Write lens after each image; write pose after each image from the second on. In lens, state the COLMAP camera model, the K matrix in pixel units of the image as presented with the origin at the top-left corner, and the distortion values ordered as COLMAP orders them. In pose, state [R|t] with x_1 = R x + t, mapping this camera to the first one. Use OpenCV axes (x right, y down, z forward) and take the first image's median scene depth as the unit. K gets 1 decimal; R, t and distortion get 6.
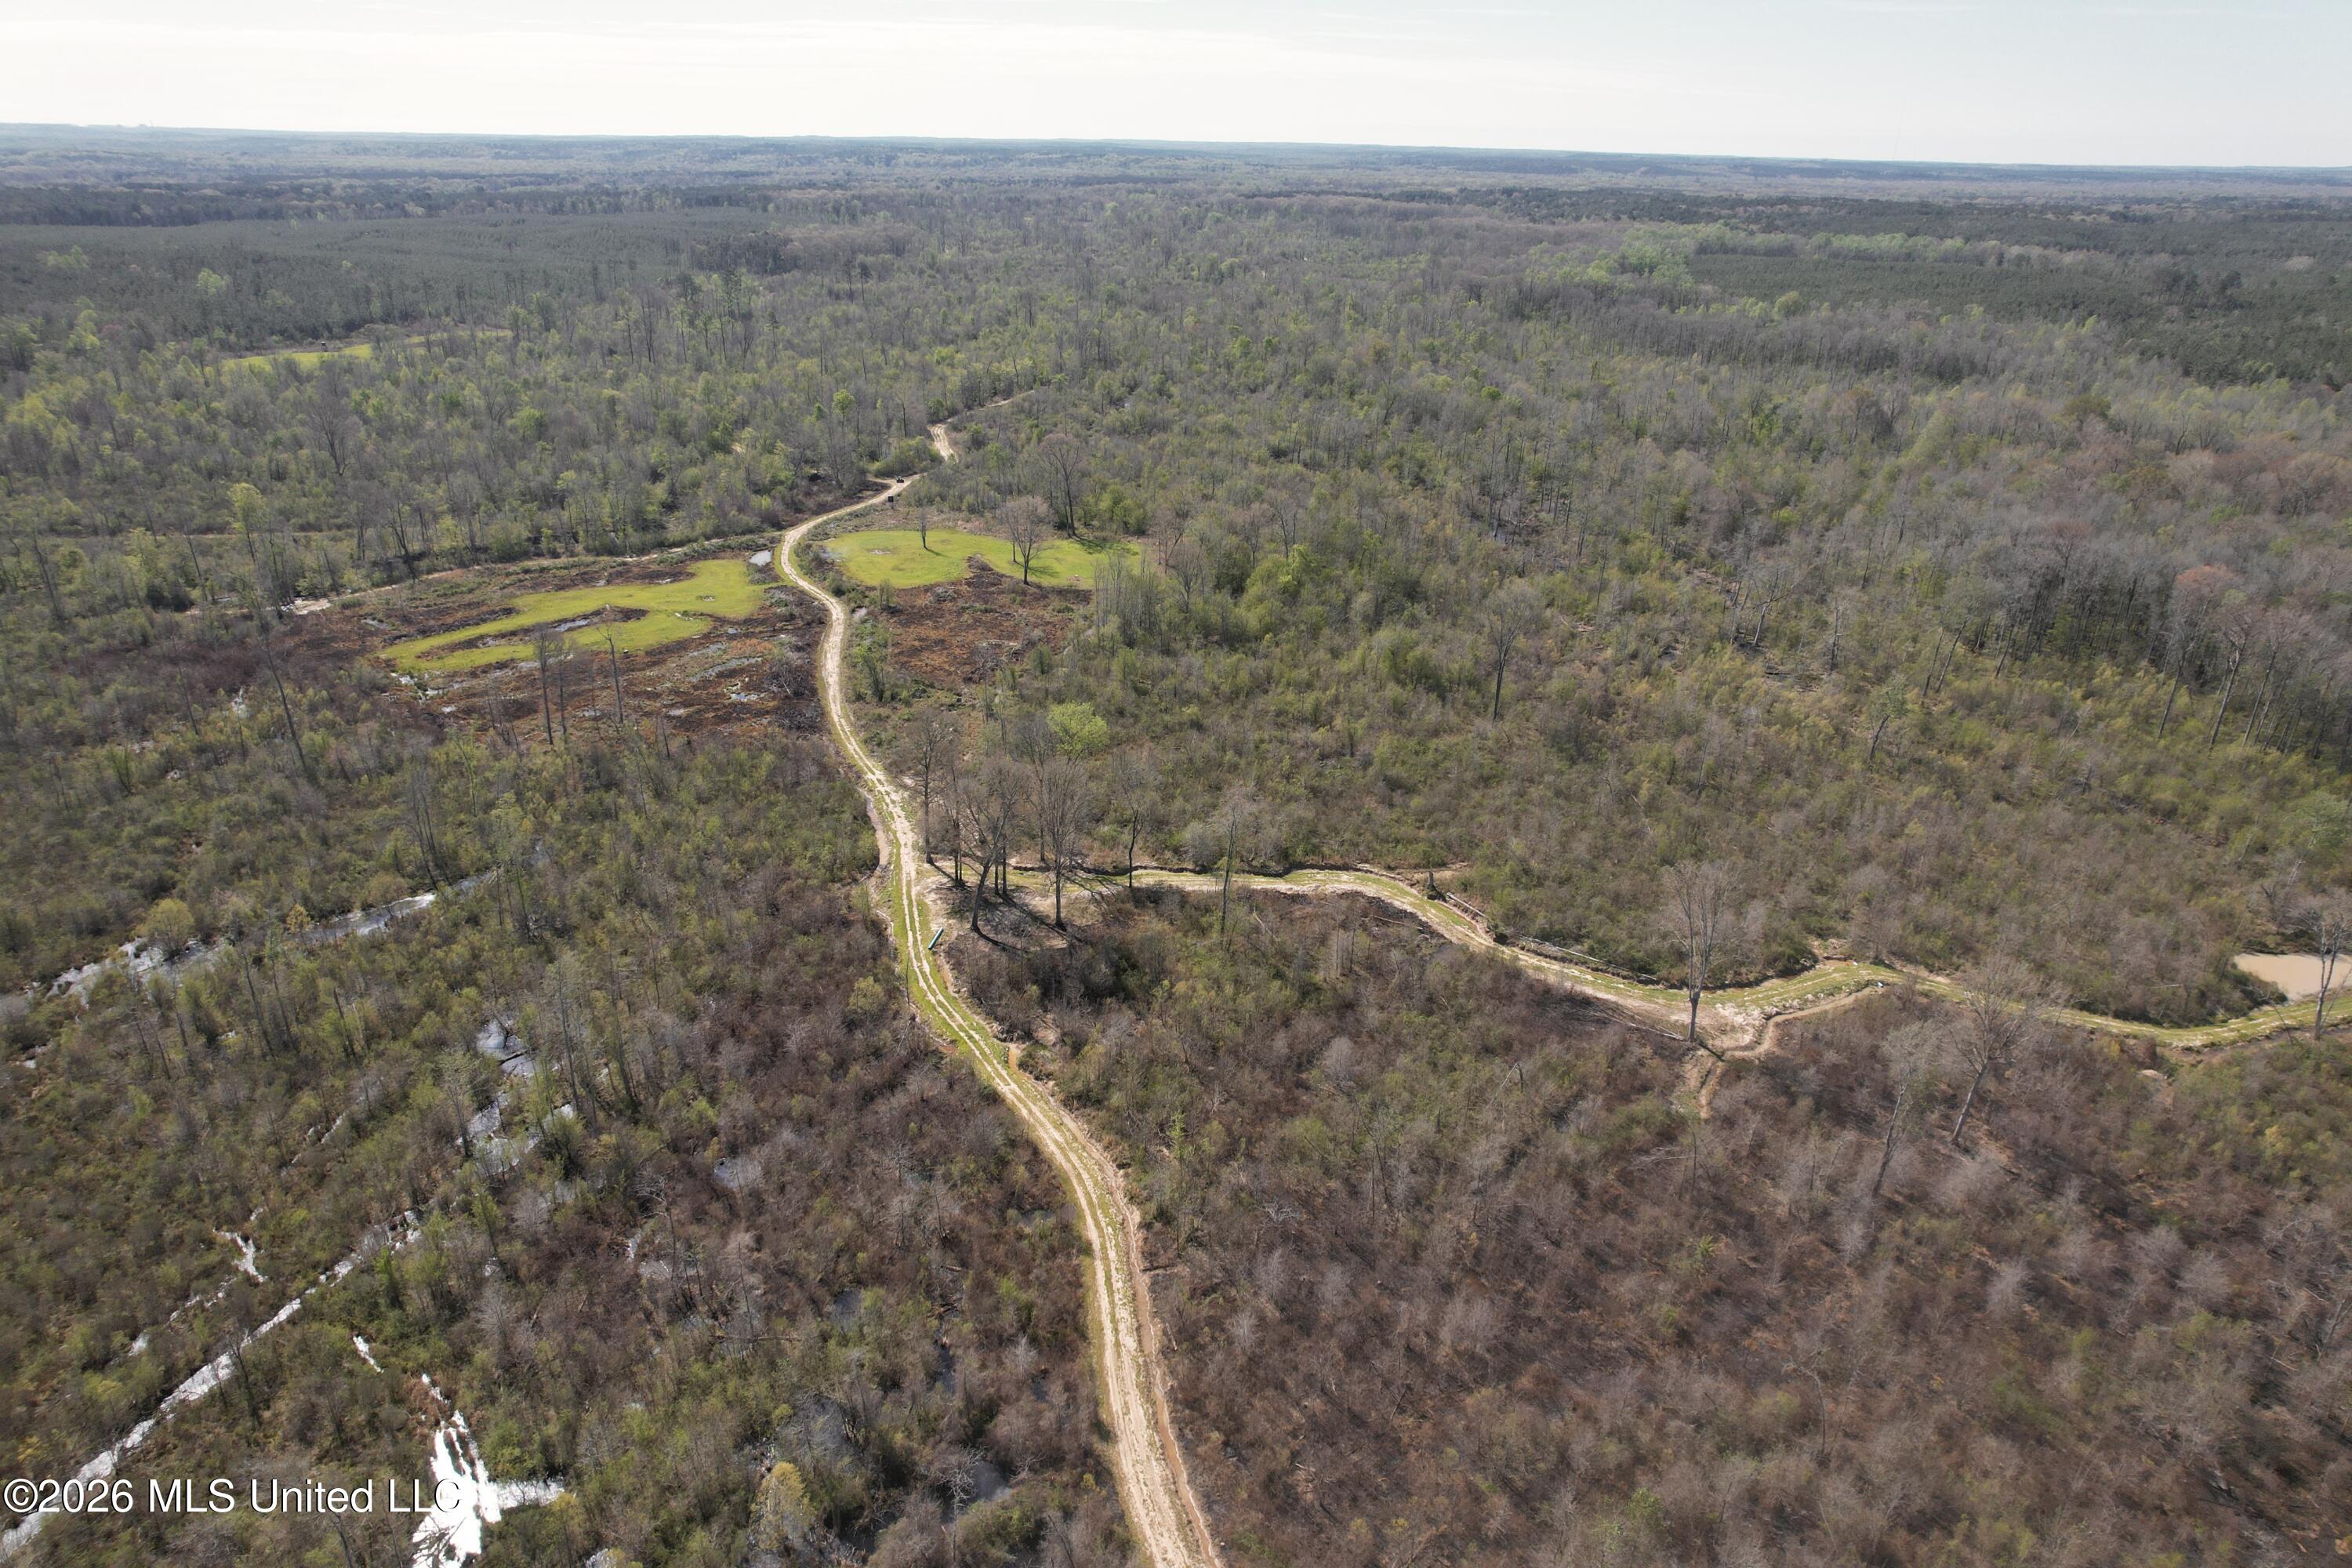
lens RADIAL K [[1513.7, 0, 1185.1], [0, 1513.7, 796.5], [0, 0, 1]] dist [-0.086173, 0.083989]
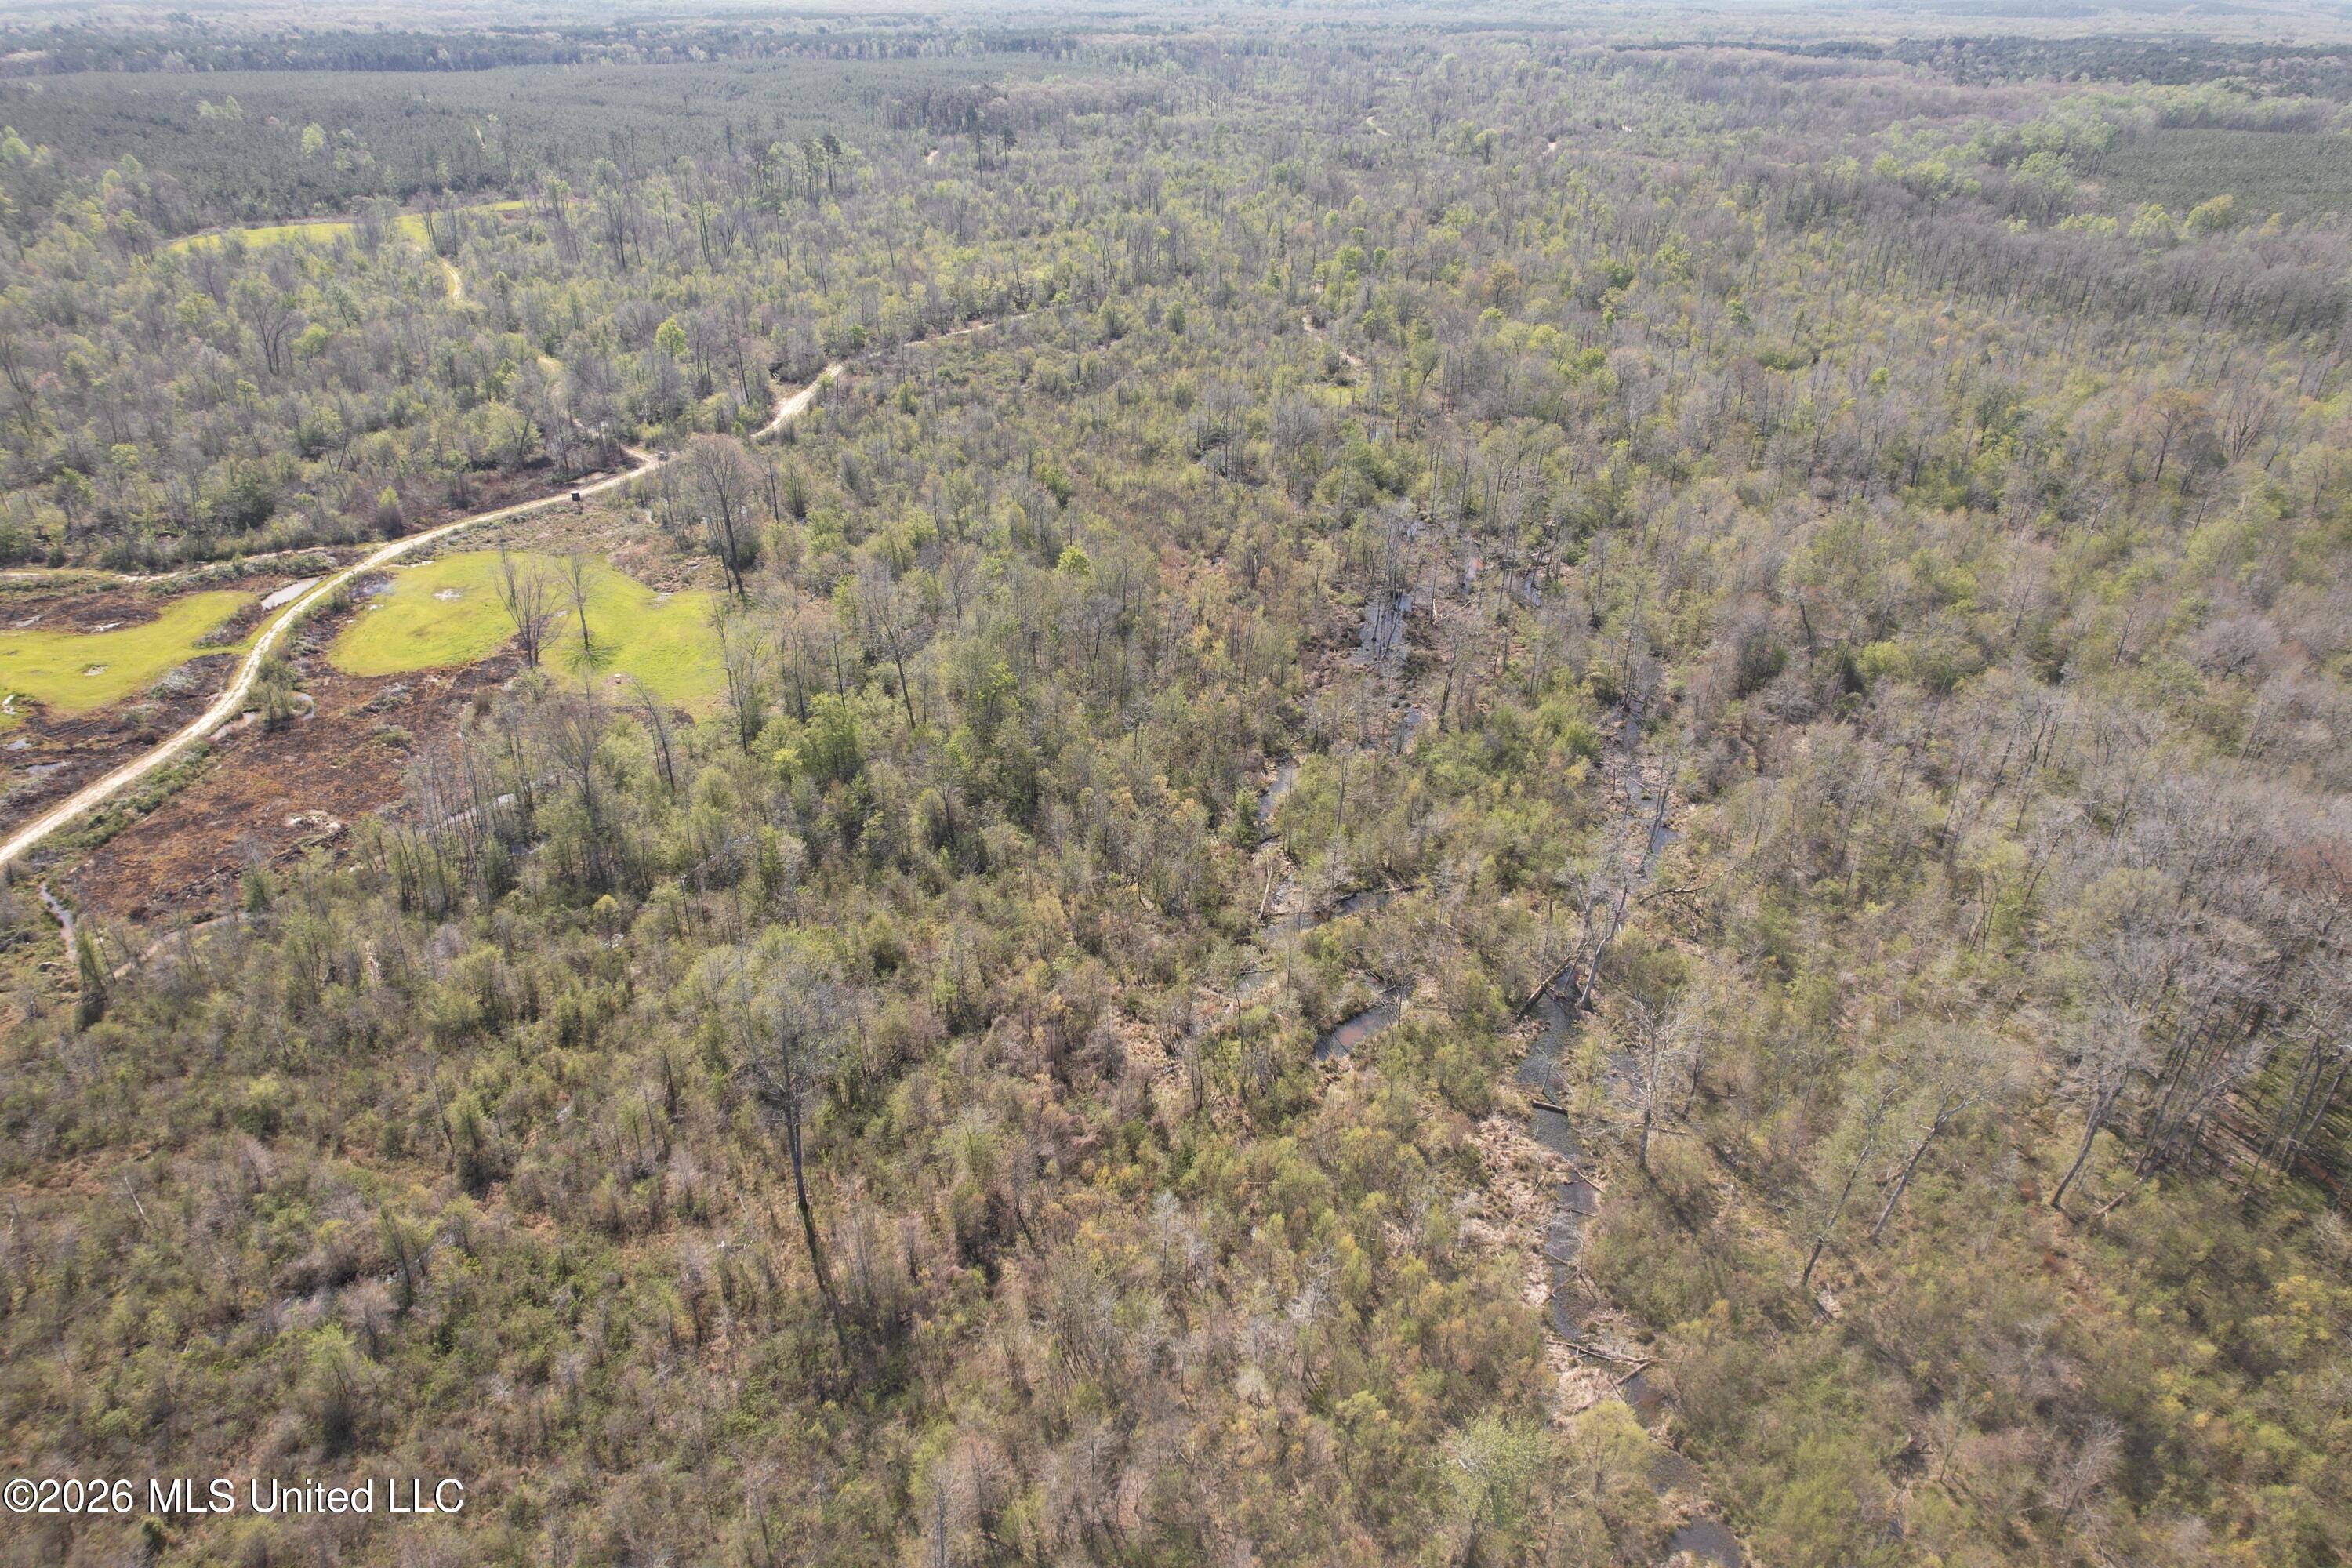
lens RADIAL K [[1513.7, 0, 1185.1], [0, 1513.7, 796.5], [0, 0, 1]] dist [-0.086173, 0.083989]
pose [[0.963115, 0.125322, -0.238125, 0.167162], [-0.103801, 0.989465, 0.100913, -0.094792], [0.248264, -0.072473, 0.965978, 0.219042]]
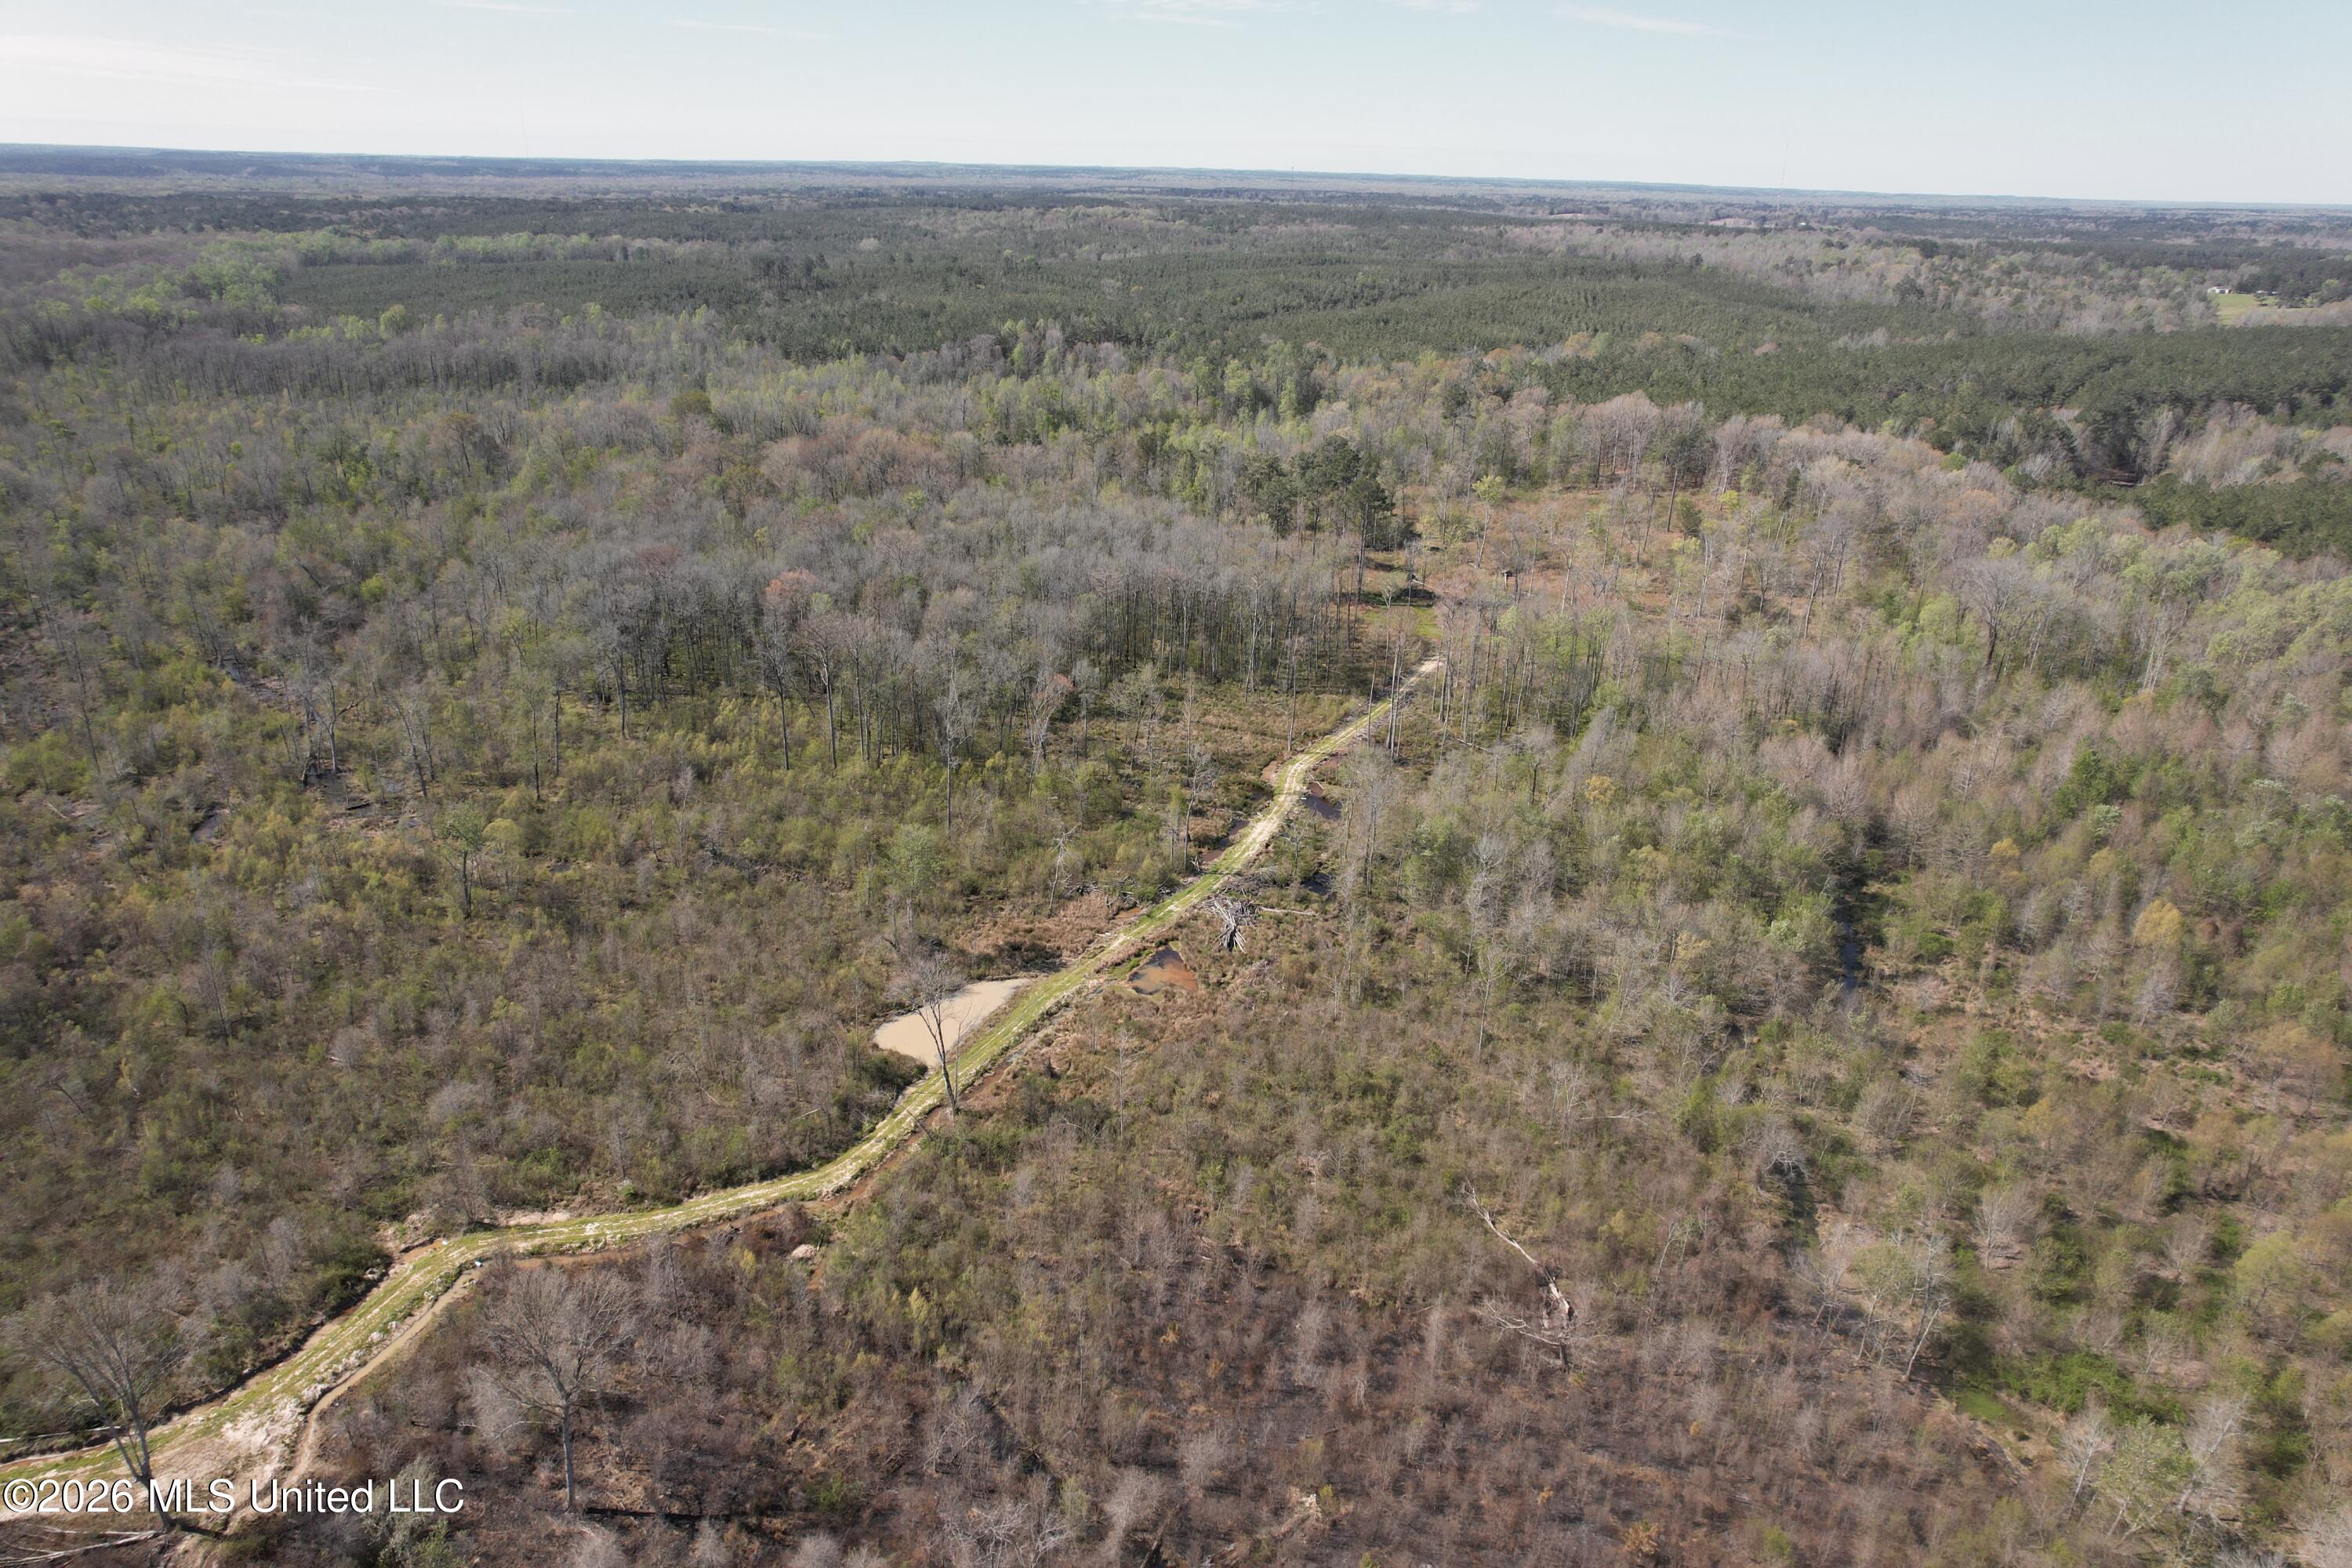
lens RADIAL K [[1513.7, 0, 1185.1], [0, 1513.7, 796.5], [0, 0, 1]] dist [-0.086173, 0.083989]
pose [[0.699391, -0.280775, 0.657280, 0.081148], [0.279666, 0.953792, 0.109854, -0.022617], [-0.657753, 0.106988, 0.745597, 0.051049]]
